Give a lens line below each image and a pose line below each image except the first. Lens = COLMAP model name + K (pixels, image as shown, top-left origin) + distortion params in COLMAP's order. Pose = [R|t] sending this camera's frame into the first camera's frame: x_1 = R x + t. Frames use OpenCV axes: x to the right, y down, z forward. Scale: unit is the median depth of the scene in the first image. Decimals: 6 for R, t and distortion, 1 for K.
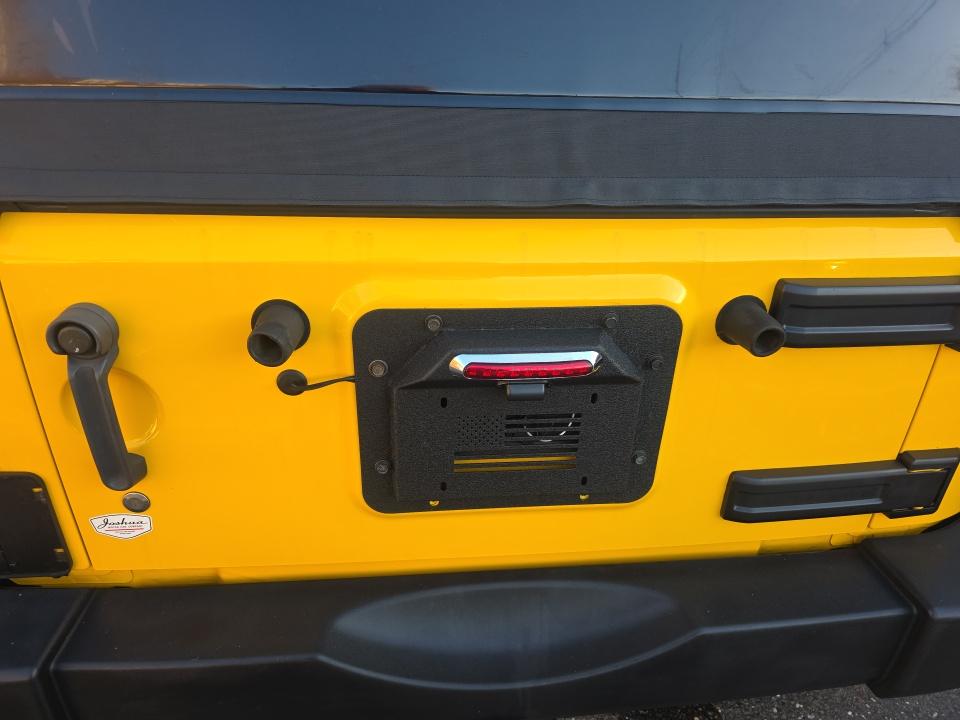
lens RADIAL K [[654.9, 0, 480.0], [0, 654.9, 360.0], [0, 0, 1]] dist [0.057743, -0.051325]
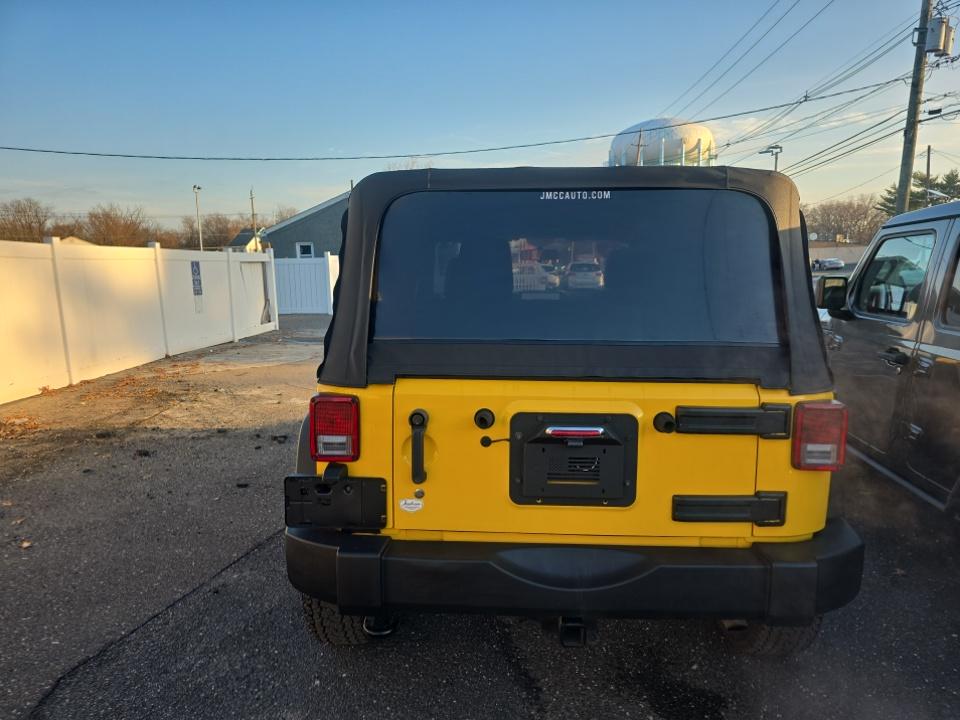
lens RADIAL K [[665.7, 0, 480.0], [0, 665.7, 360.0], [0, 0, 1]] dist [-0.006173, -0.005215]
pose [[0.987472, -0.006288, -0.157667, 0.109515], [-0.047860, 0.940200, -0.337243, 0.611419], [0.150359, 0.340564, 0.928121, -1.545799]]
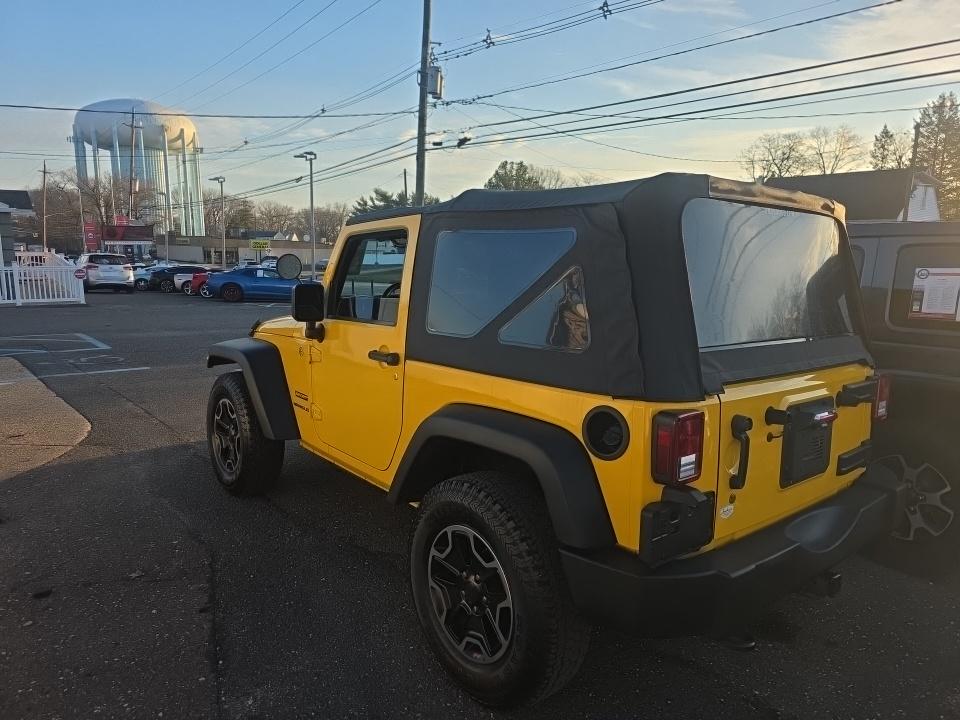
lens RADIAL K [[640.5, 0, 482.5], [0, 640.5, 378.7], [0, 0, 1]] dist [0.007273, 0.001253]
pose [[0.825251, -0.096044, 0.556540, -2.793153], [0.256419, 0.941728, -0.217709, 0.074499], [-0.503200, 0.322372, 0.801790, -0.671686]]
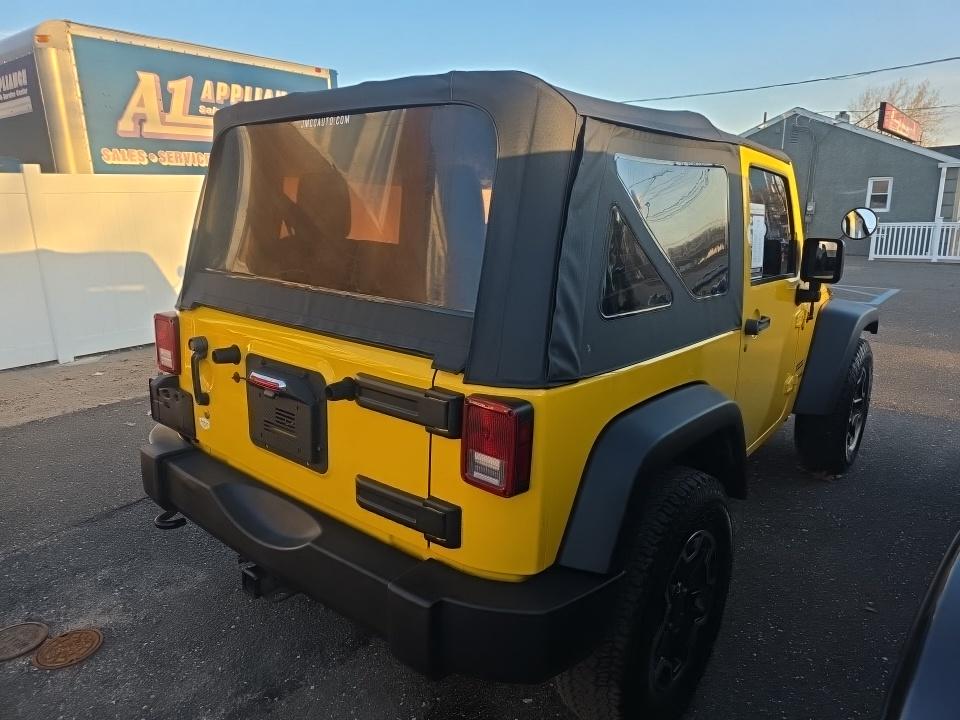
lens RADIAL K [[692.6, 0, 480.0], [0, 692.6, 360.0], [0, 0, 1]] dist [0.003187, 0.000127]
pose [[0.681053, 0.148900, -0.716935, 2.335776], [-0.334600, 0.934189, -0.123833, -0.012689], [0.651314, 0.324223, 0.686054, -0.299796]]
